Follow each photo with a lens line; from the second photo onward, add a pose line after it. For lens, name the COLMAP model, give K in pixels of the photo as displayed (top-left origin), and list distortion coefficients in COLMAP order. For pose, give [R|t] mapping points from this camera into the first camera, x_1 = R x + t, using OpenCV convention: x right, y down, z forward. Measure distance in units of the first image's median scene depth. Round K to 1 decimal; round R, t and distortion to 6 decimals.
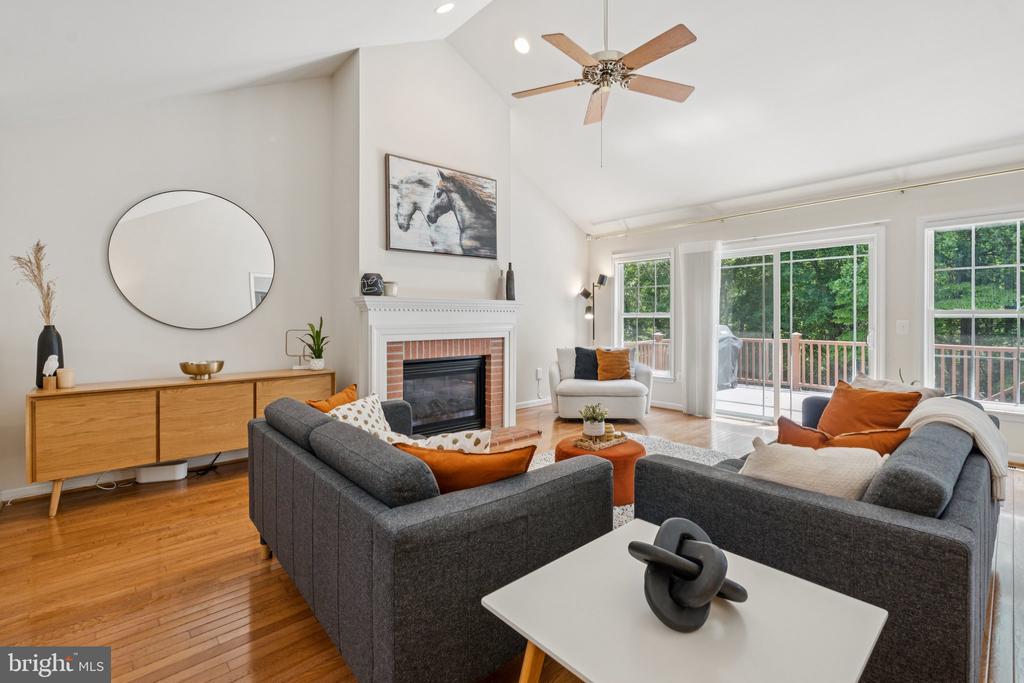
lens RADIAL K [[457.5, 0, 515.9], [0, 457.5, 319.5], [0, 0, 1]] dist [-0.000789, -0.000278]
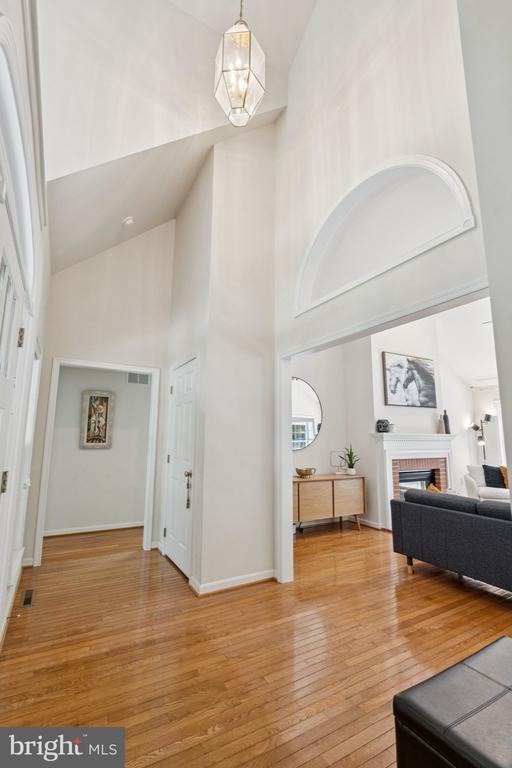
lens RADIAL K [[343.2, 0, 256.3], [0, 343.2, 386.4], [0, 0, 1]] dist [-0.000789, -0.000278]
pose [[0.976578, -0.018240, -0.214388, -0.441181], [-0.013527, 0.989224, -0.145783, -0.024294], [0.214737, 0.145269, 0.965808, -0.345569]]
